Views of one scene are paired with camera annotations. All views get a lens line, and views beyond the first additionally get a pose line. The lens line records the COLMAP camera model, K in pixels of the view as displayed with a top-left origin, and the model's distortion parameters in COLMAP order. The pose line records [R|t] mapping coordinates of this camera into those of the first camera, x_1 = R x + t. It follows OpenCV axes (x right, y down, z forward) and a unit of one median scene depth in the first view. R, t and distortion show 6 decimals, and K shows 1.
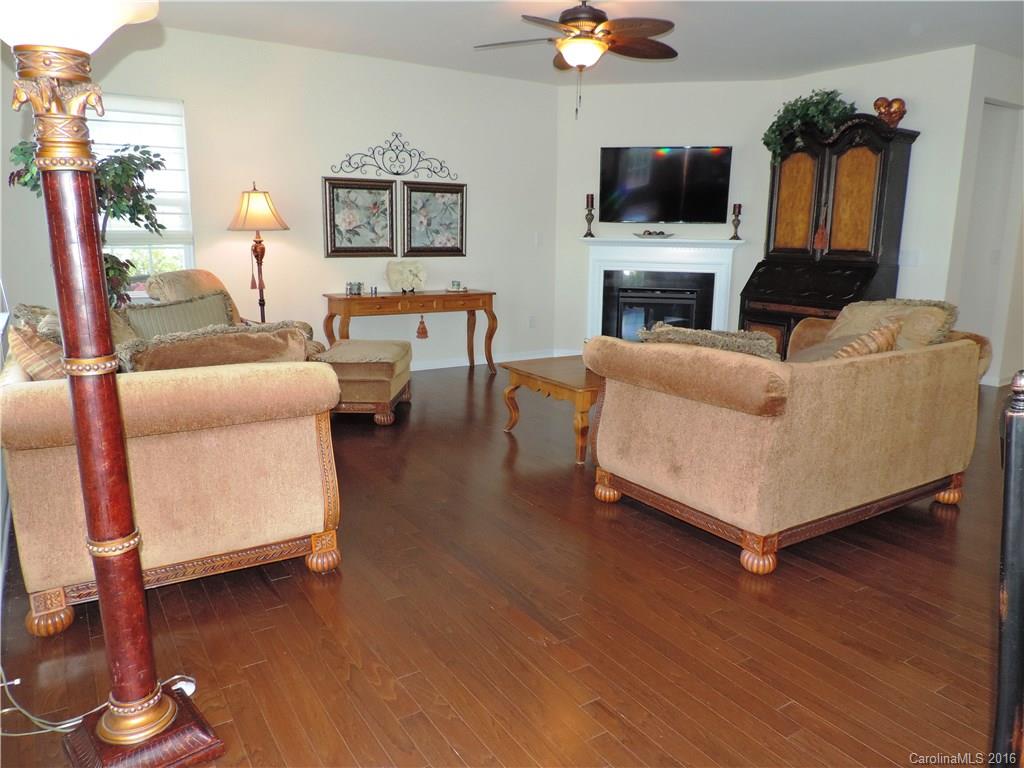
lens RADIAL K [[728.4, 0, 512.0], [0, 728.4, 384.0], [0, 0, 1]] dist [-0.011865, -0.001734]
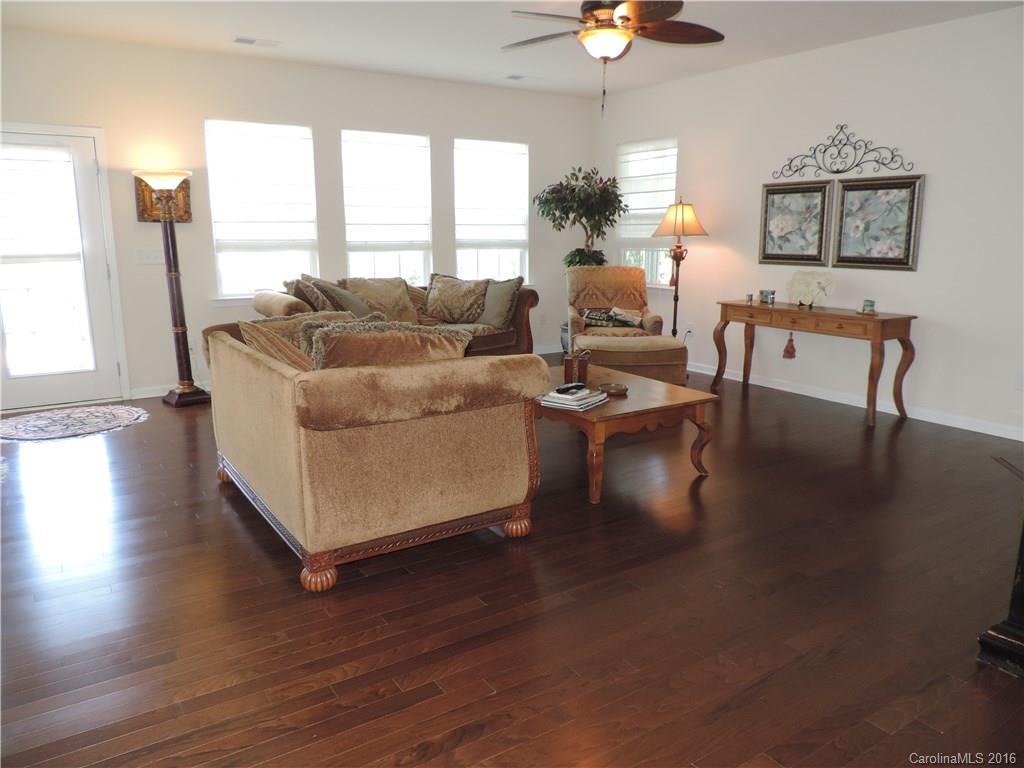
lens RADIAL K [[728.4, 0, 512.0], [0, 728.4, 384.0], [0, 0, 1]] dist [-0.011865, -0.001734]
pose [[0.015522, 0.199797, -0.979714, 0.740765], [-0.195591, 0.961510, 0.192986, -0.135900], [0.980563, 0.188628, 0.054003, 0.617839]]
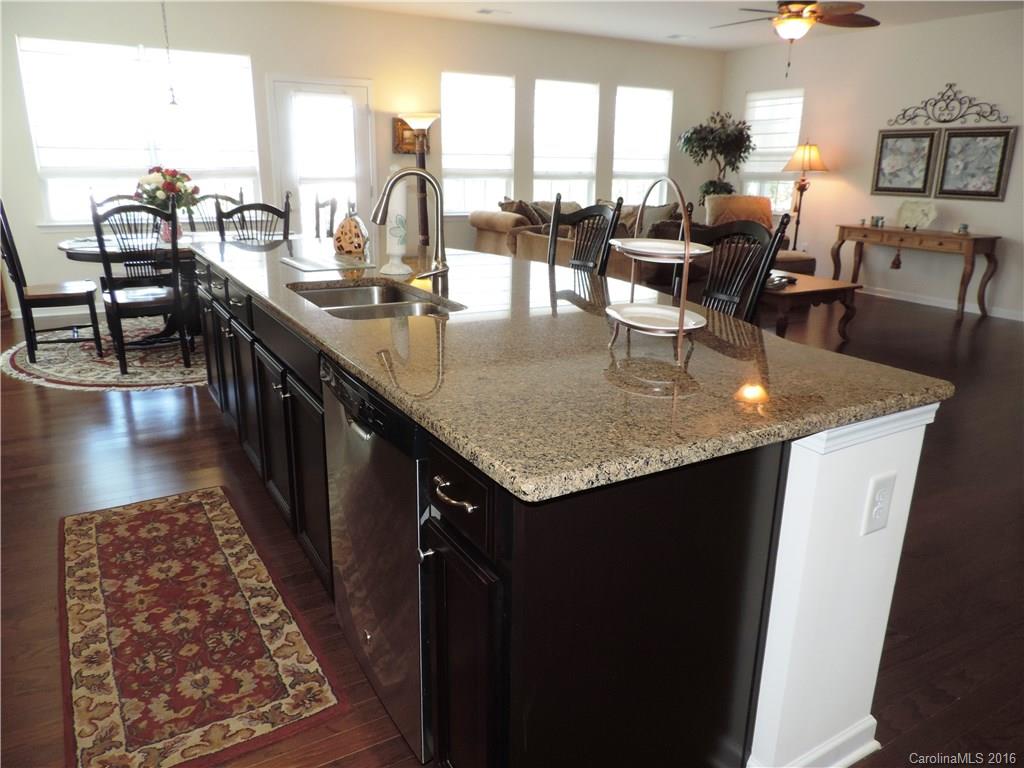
lens RADIAL K [[728.4, 0, 512.0], [0, 728.4, 384.0], [0, 0, 1]] dist [-0.011865, -0.001734]
pose [[-0.035638, 0.284143, -0.958119, 1.034211], [-0.208983, 0.935413, 0.285182, -0.092214], [0.977270, 0.210395, 0.026045, 0.412693]]
